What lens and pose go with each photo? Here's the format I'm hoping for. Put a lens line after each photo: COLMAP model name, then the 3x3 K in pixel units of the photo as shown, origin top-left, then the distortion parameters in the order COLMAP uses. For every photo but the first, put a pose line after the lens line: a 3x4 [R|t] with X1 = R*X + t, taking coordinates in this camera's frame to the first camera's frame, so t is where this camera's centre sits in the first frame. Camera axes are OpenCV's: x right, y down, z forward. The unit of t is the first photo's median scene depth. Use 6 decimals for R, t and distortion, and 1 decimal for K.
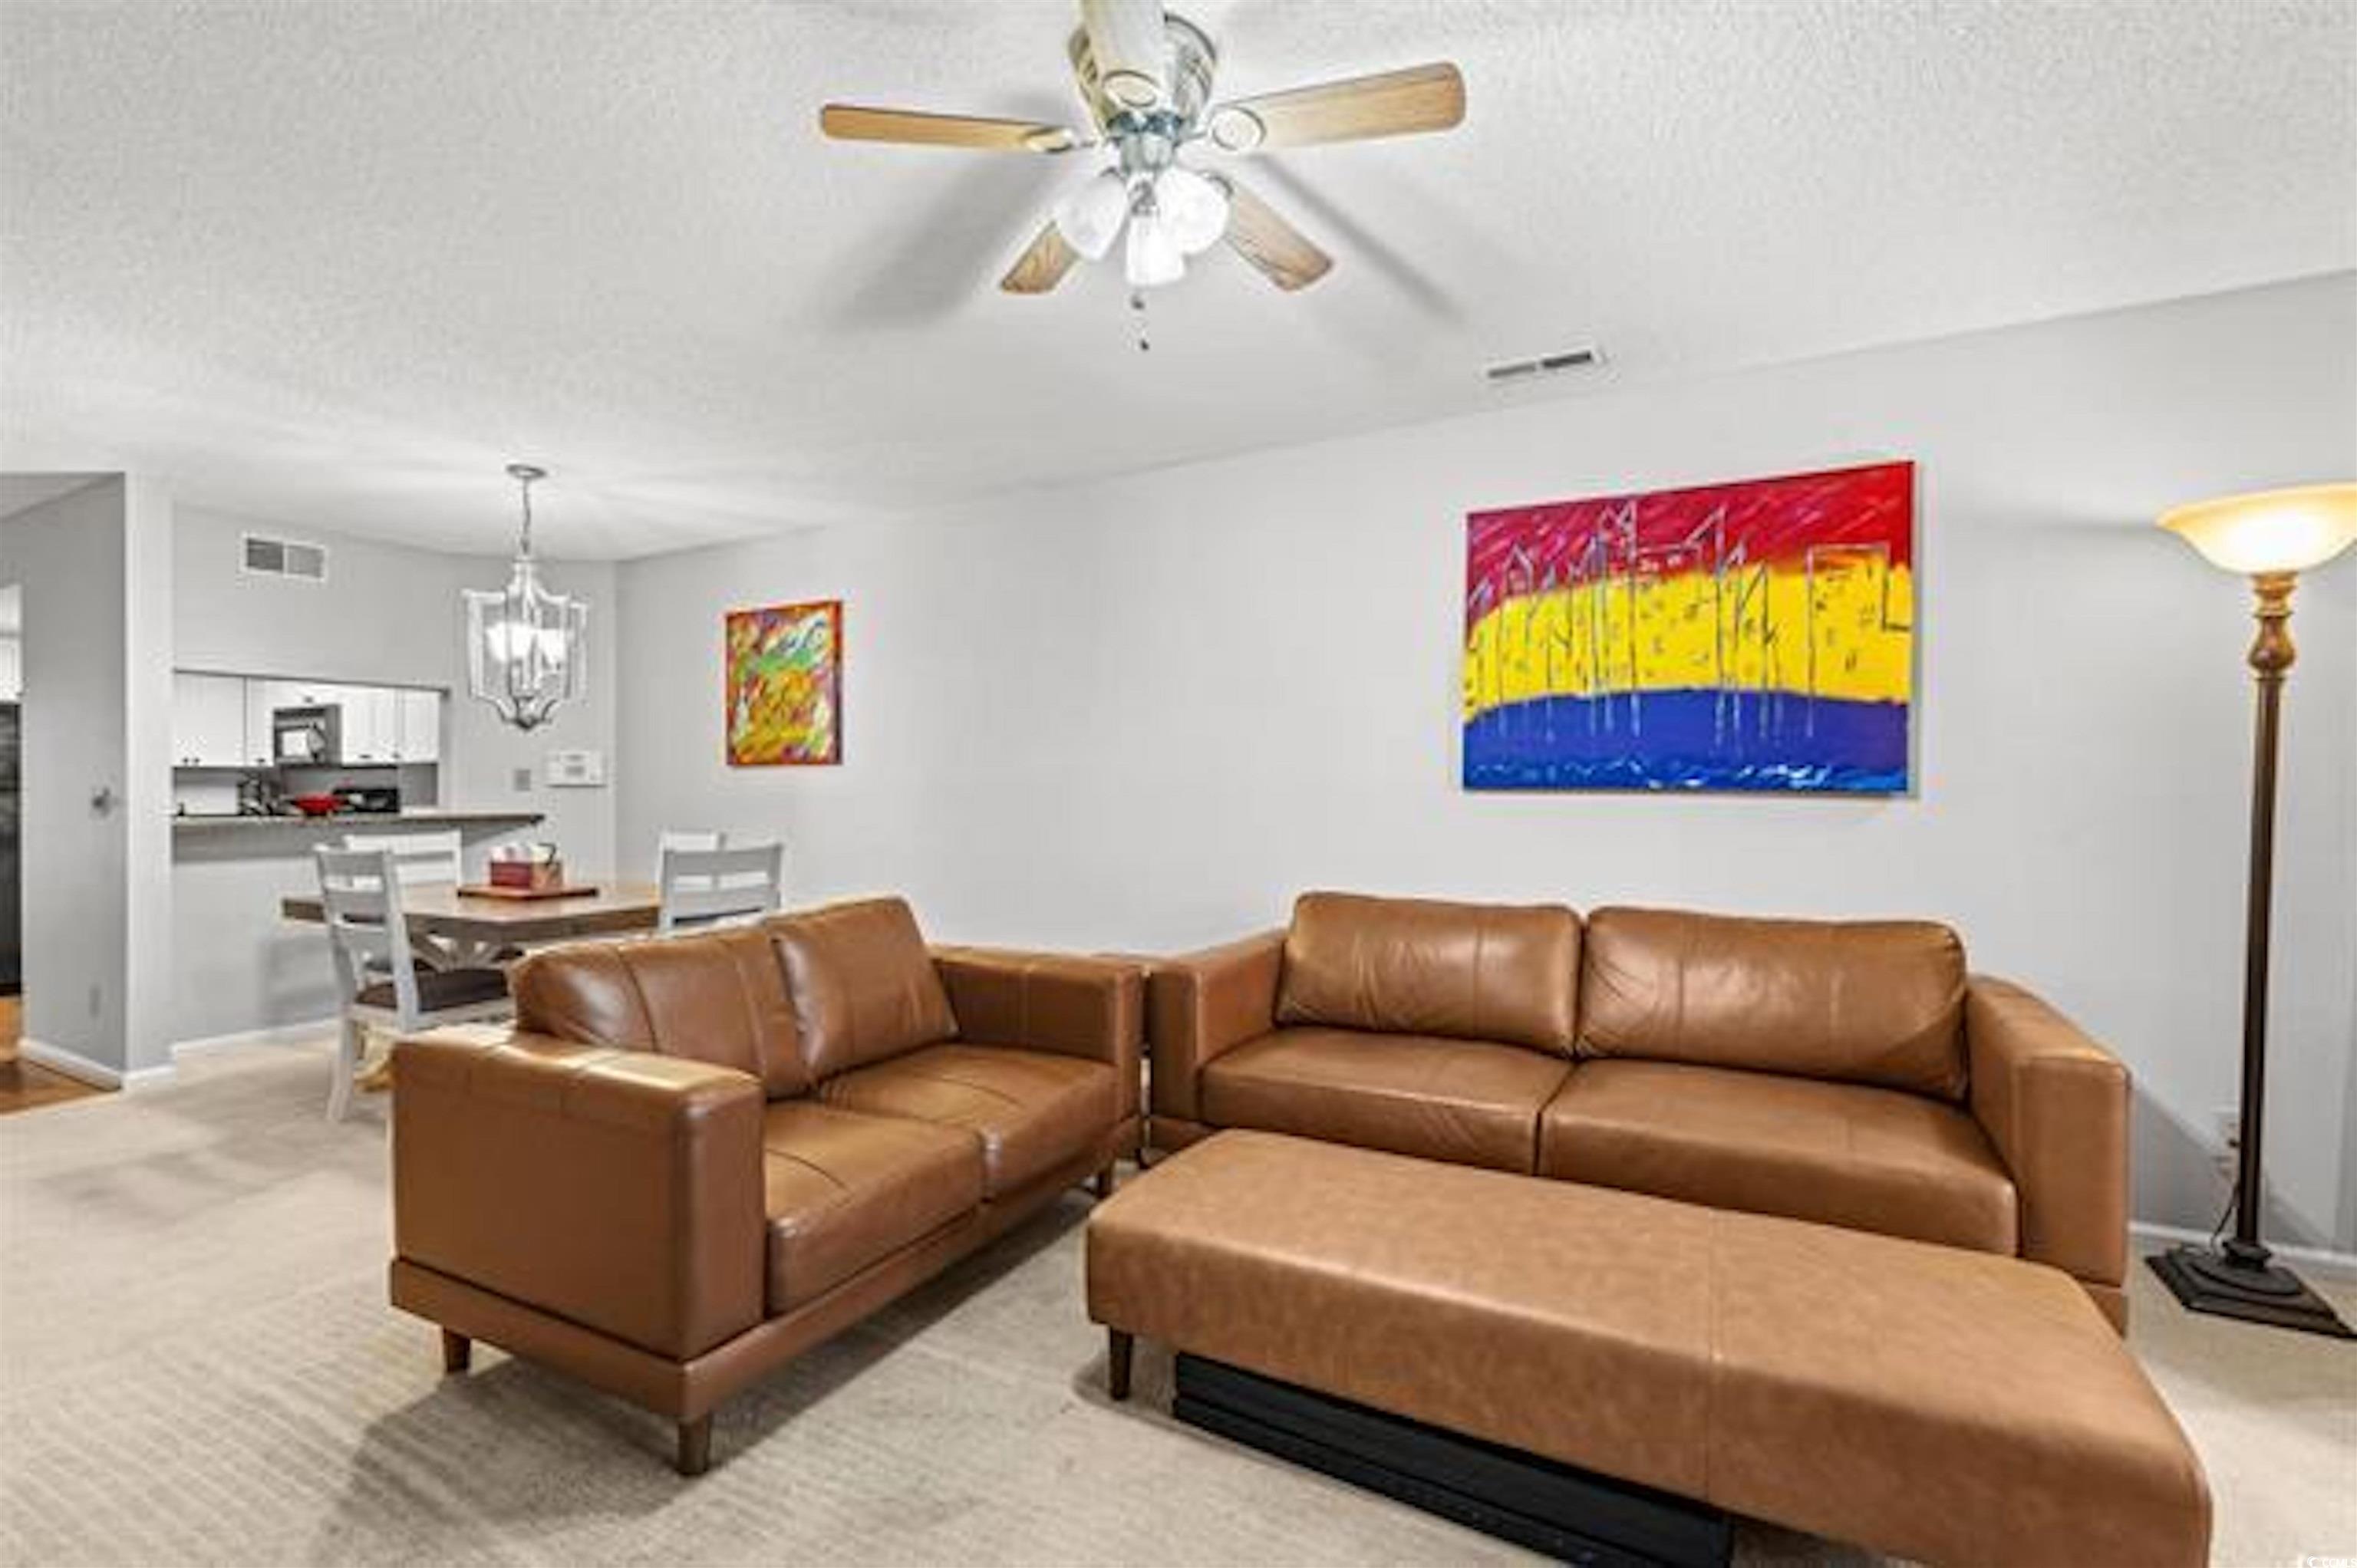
lens RADIAL K [[1058.0, 0, 1174.8], [0, 1058.0, 784.9], [0, 0, 1]] dist [0.005032, -0.000307]
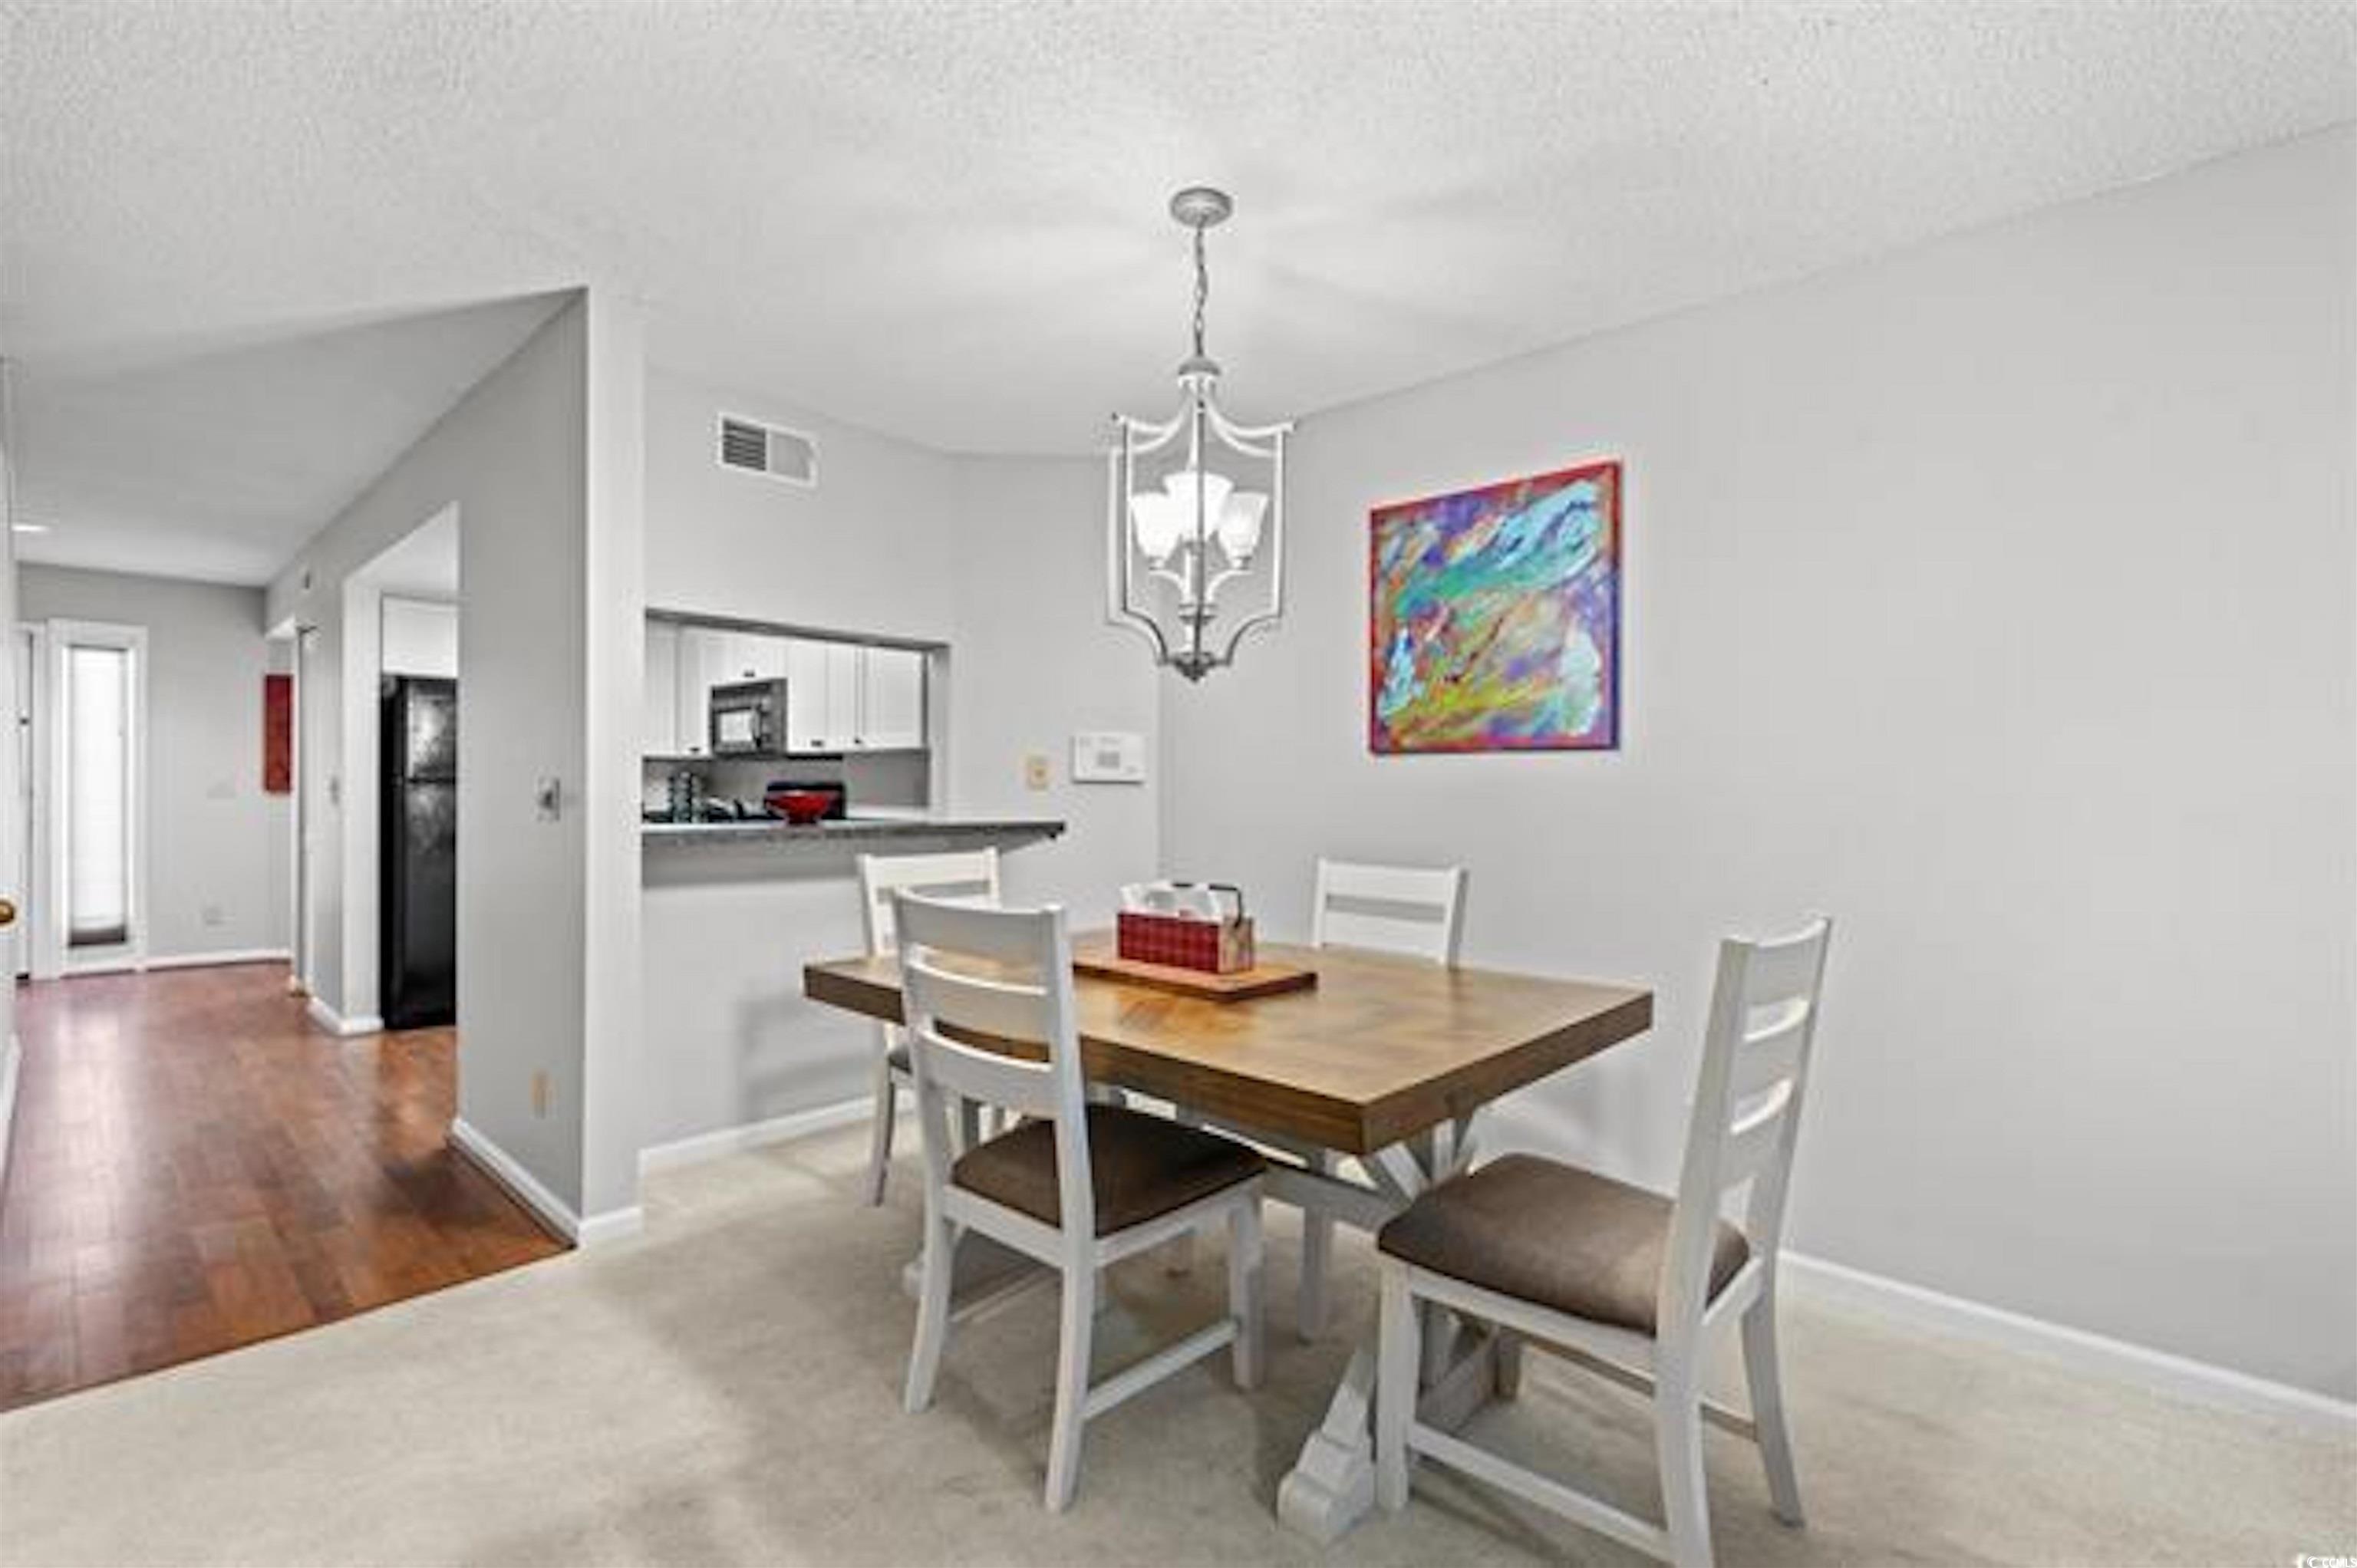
lens RADIAL K [[1058.0, 0, 1180.2], [0, 1058.0, 790.0], [0, 0, 1]] dist [0.005032, -0.000307]
pose [[0.972038, 0.011338, -0.234548, -0.395750], [-0.010917, 0.999936, 0.003094, 0.003380], [0.234568, -0.000447, 0.972100, 0.375493]]
